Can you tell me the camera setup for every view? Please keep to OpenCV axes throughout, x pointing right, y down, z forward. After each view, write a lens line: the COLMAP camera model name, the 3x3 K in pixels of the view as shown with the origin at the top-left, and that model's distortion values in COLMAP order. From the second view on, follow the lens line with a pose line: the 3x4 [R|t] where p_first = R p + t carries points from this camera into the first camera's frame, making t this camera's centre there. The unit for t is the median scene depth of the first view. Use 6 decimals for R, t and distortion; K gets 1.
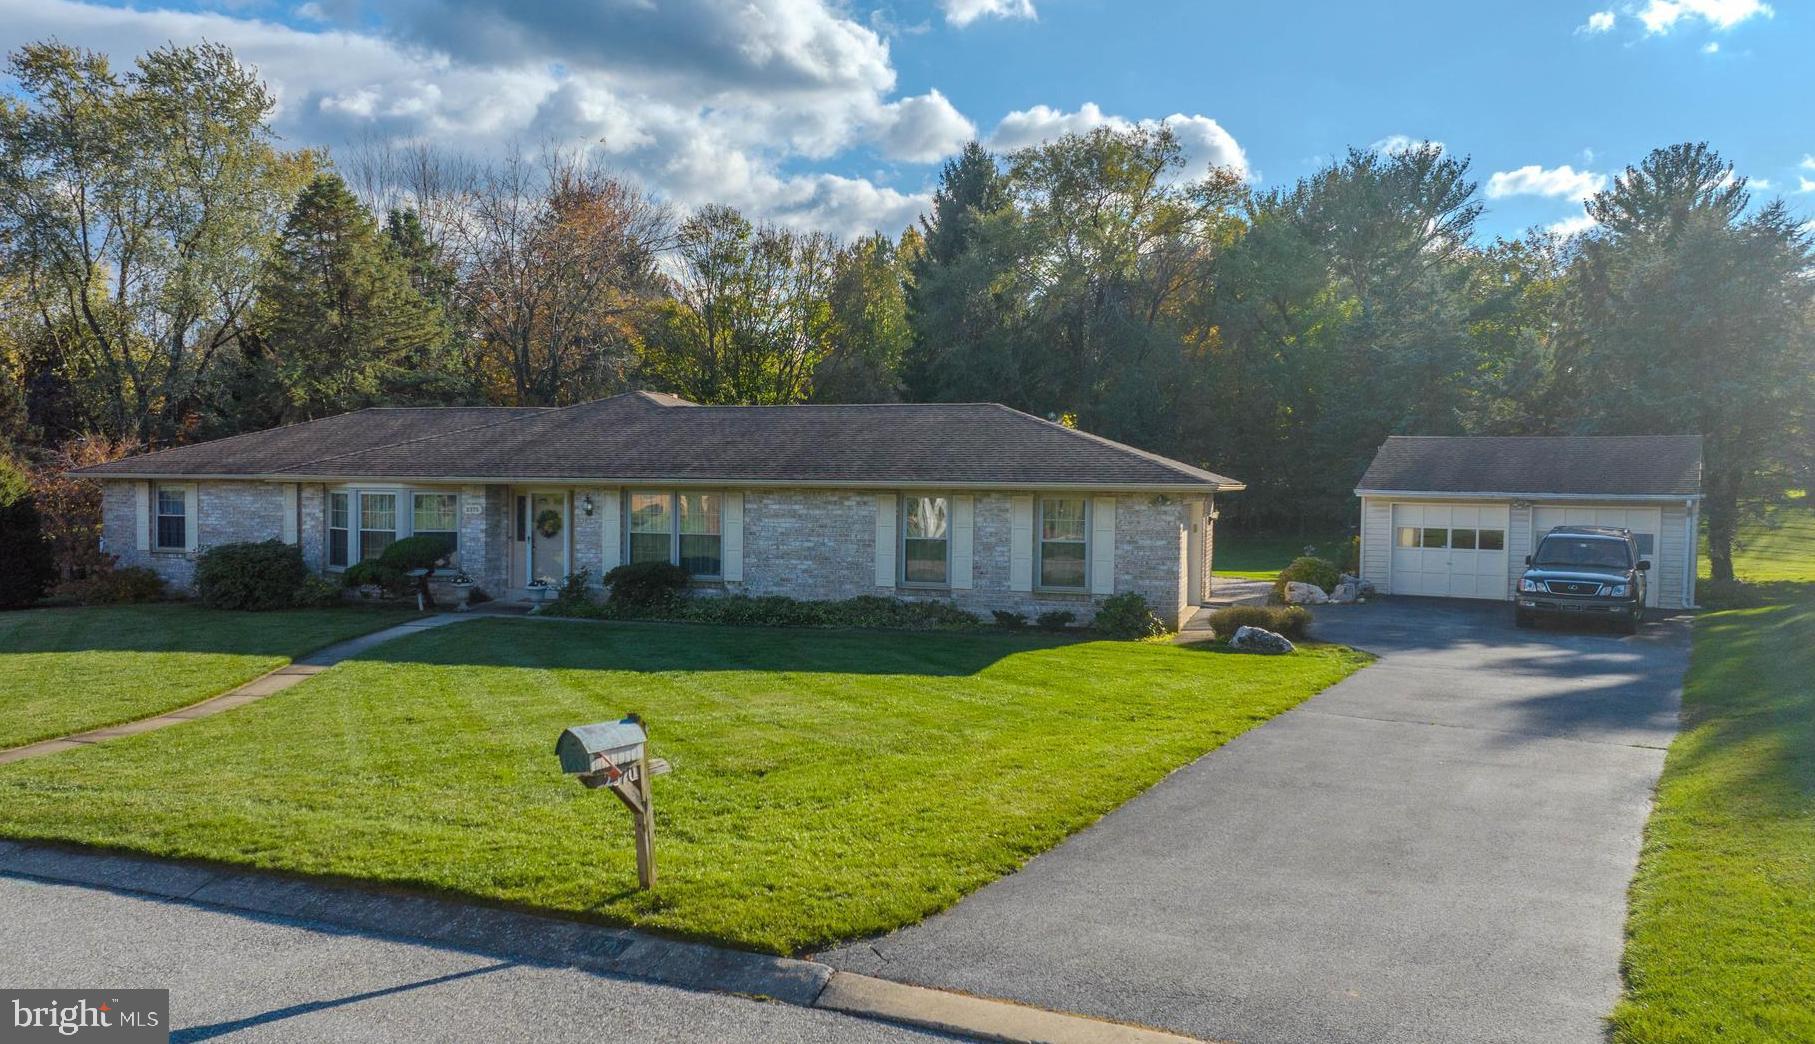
lens RADIAL K [[1434.7, 0, 819.0], [0, 1434.7, 611.2], [0, 0, 1]] dist [-0.009913, -0.005891]
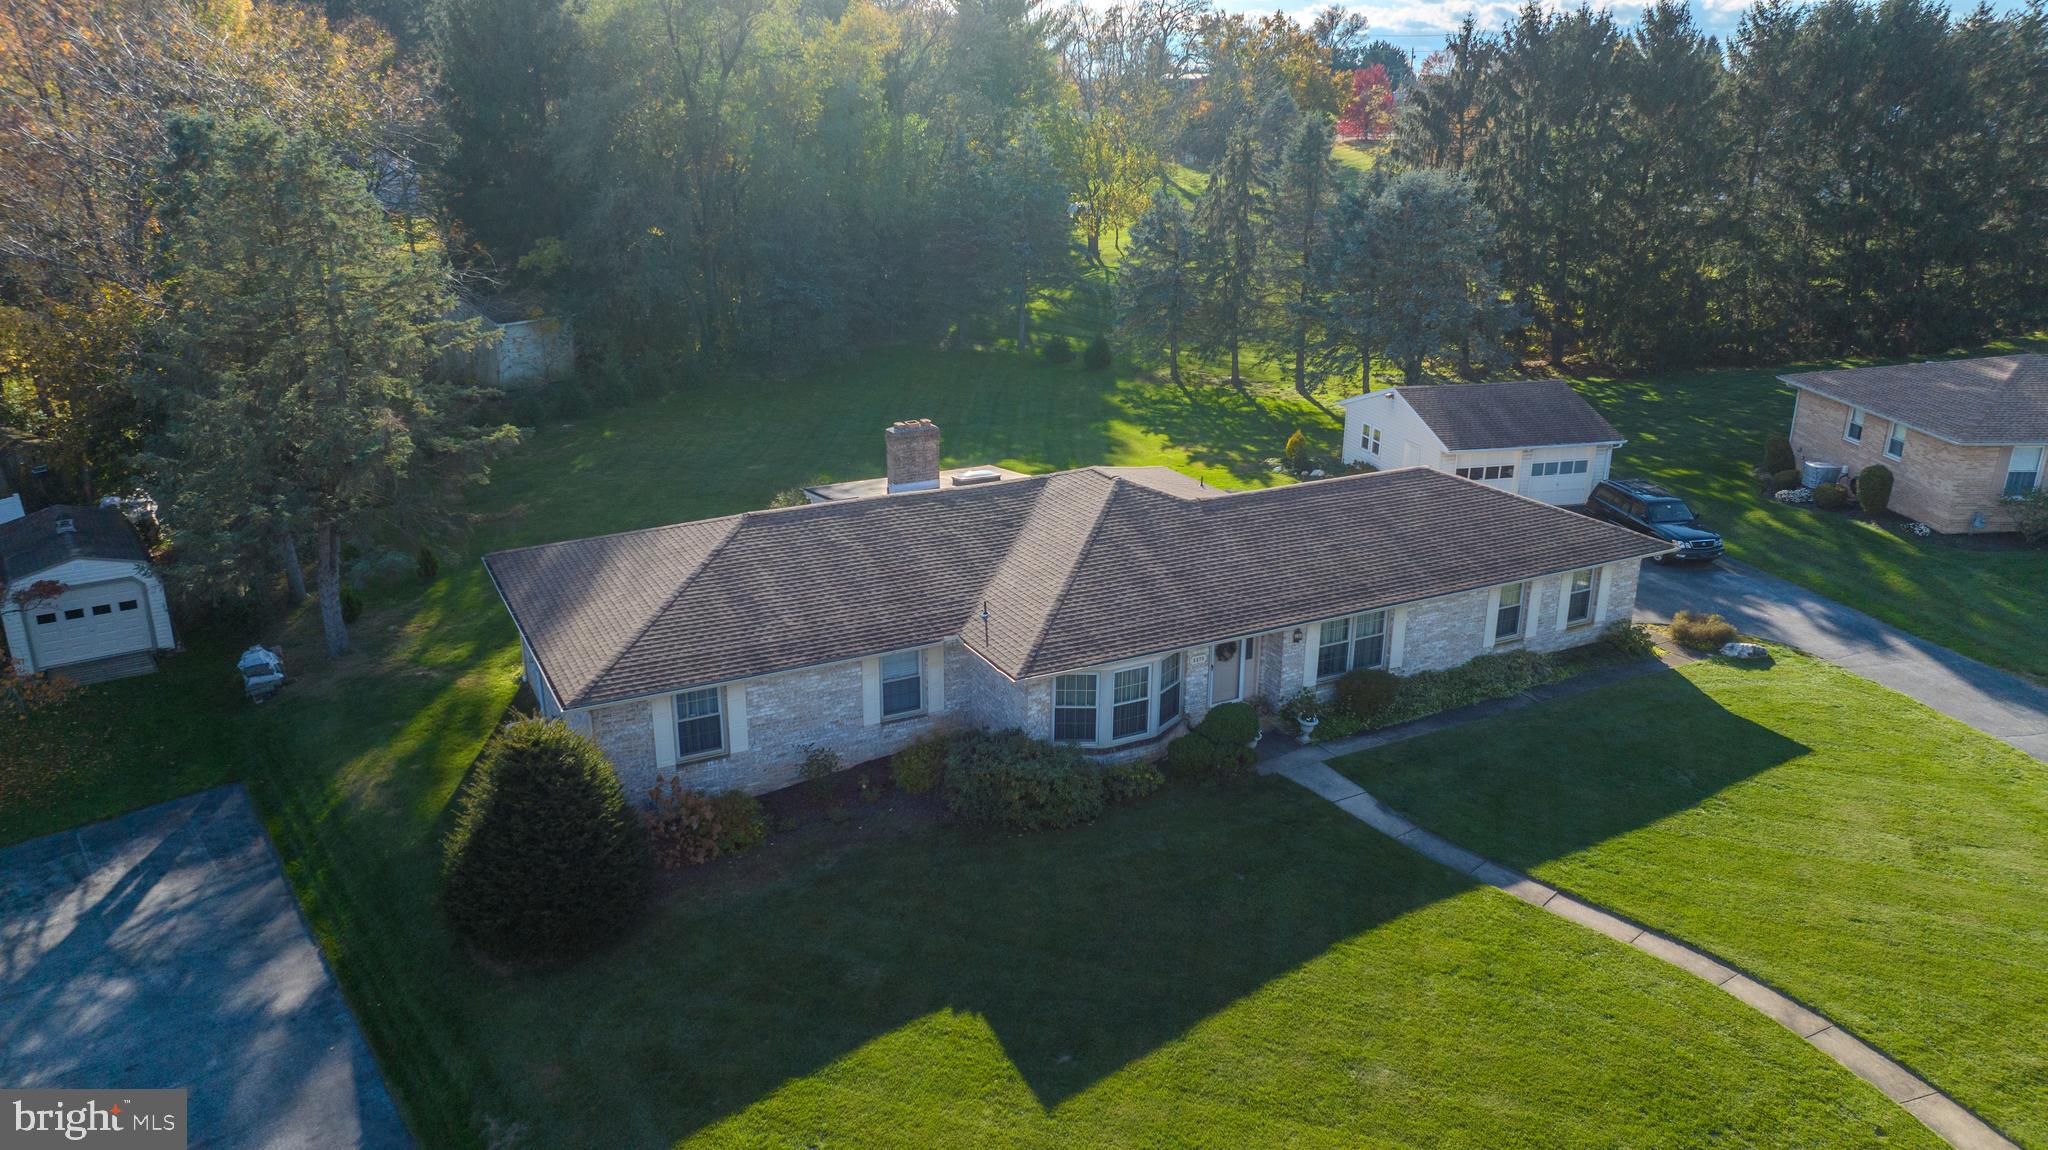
lens RADIAL K [[1436.6, 0, 1026.7], [0, 1436.6, 576.5], [0, 0, 1]] dist [-0.025448, 0.016281]
pose [[0.681178, -0.243283, 0.690514, -1.141310], [0.068396, 0.960195, 0.270826, -0.465468], [-0.728916, -0.137253, 0.670704, 0.405844]]
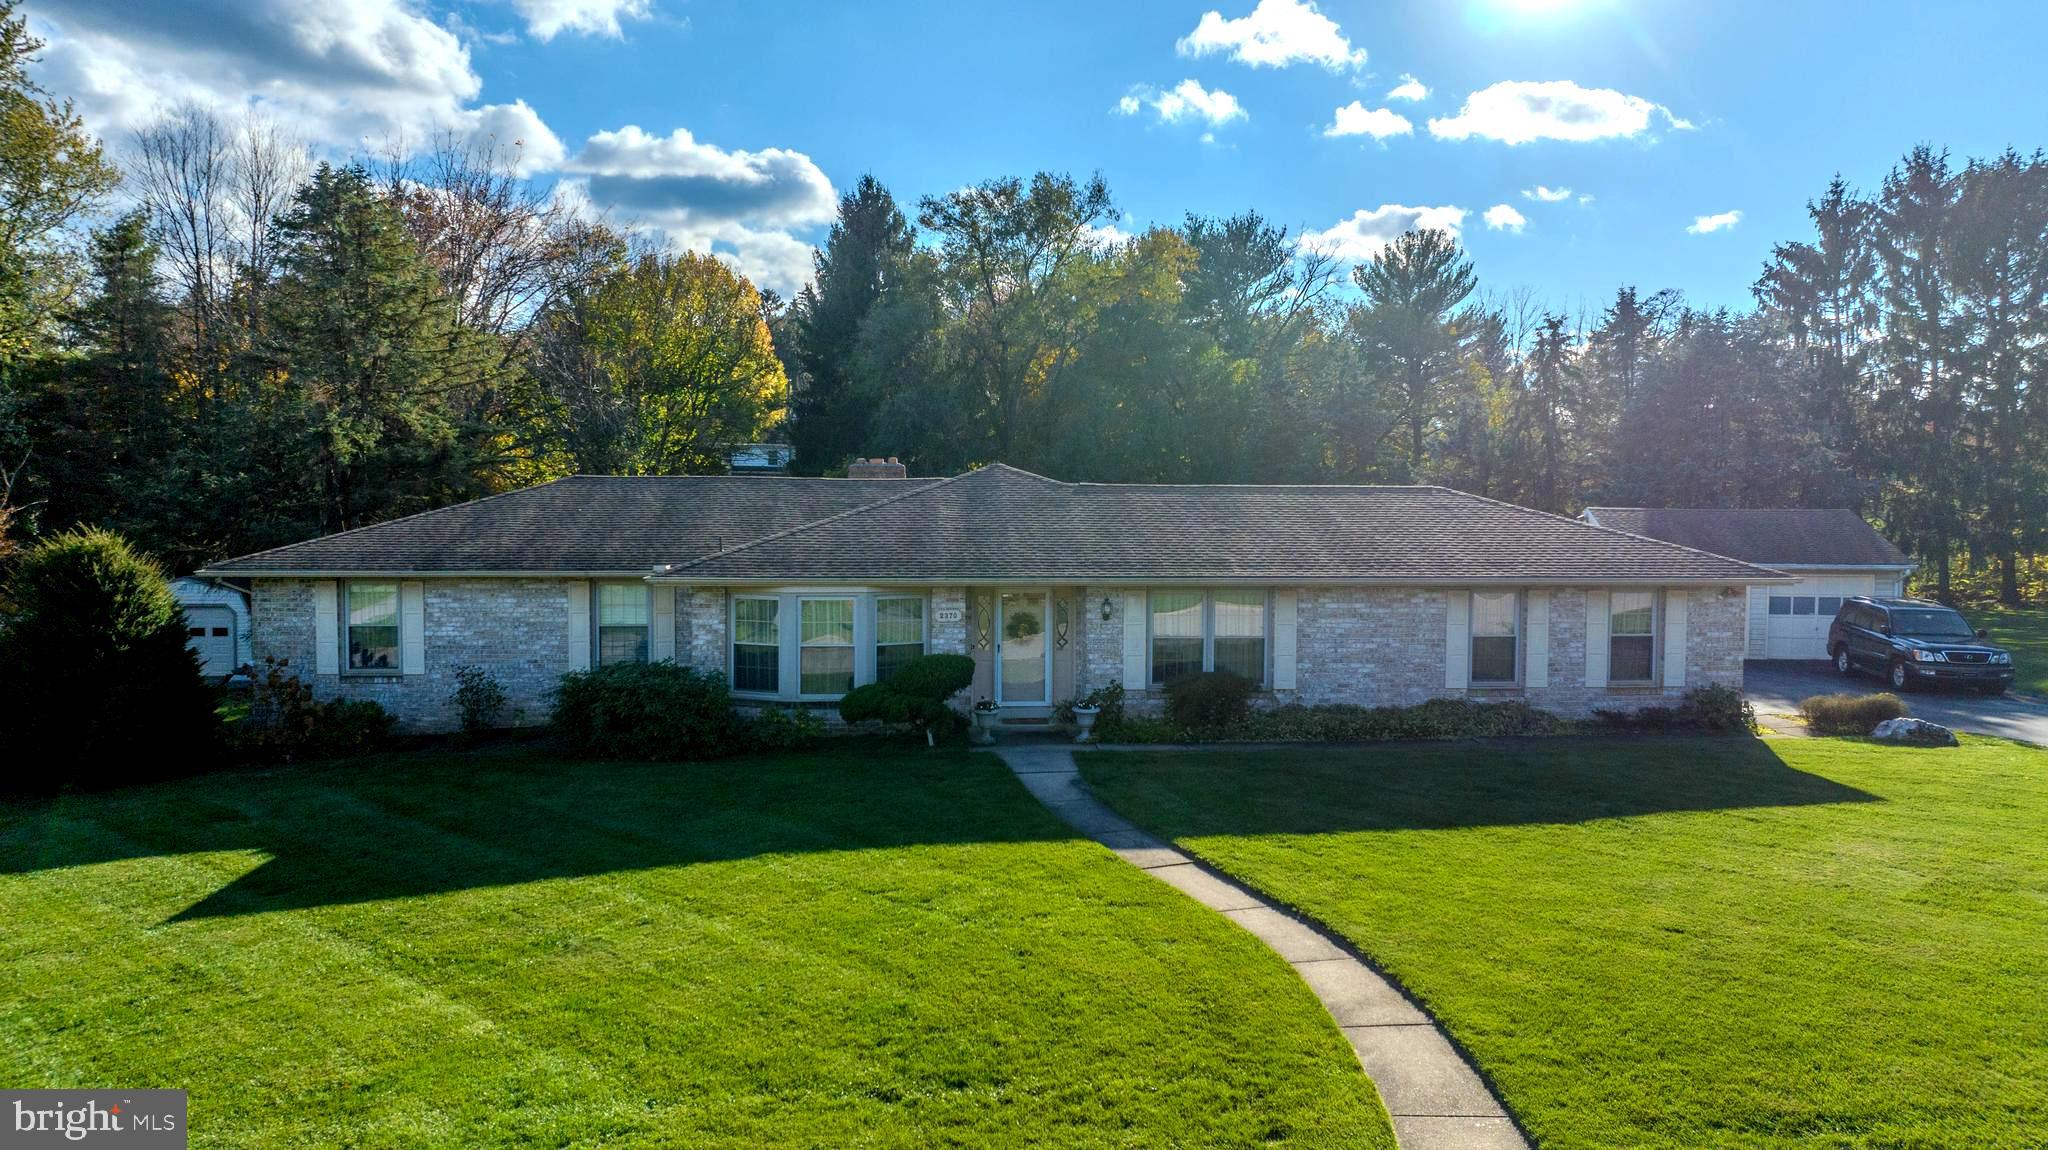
lens RADIAL K [[1436.6, 0, 1031.7], [0, 1436.6, 578.9], [0, 0, 1]] dist [-0.025448, 0.016281]
pose [[0.915151, -0.026276, 0.402254, -0.568386], [0.042163, 0.998639, -0.030689, -0.069725], [-0.400900, 0.045046, 0.915014, 0.242136]]
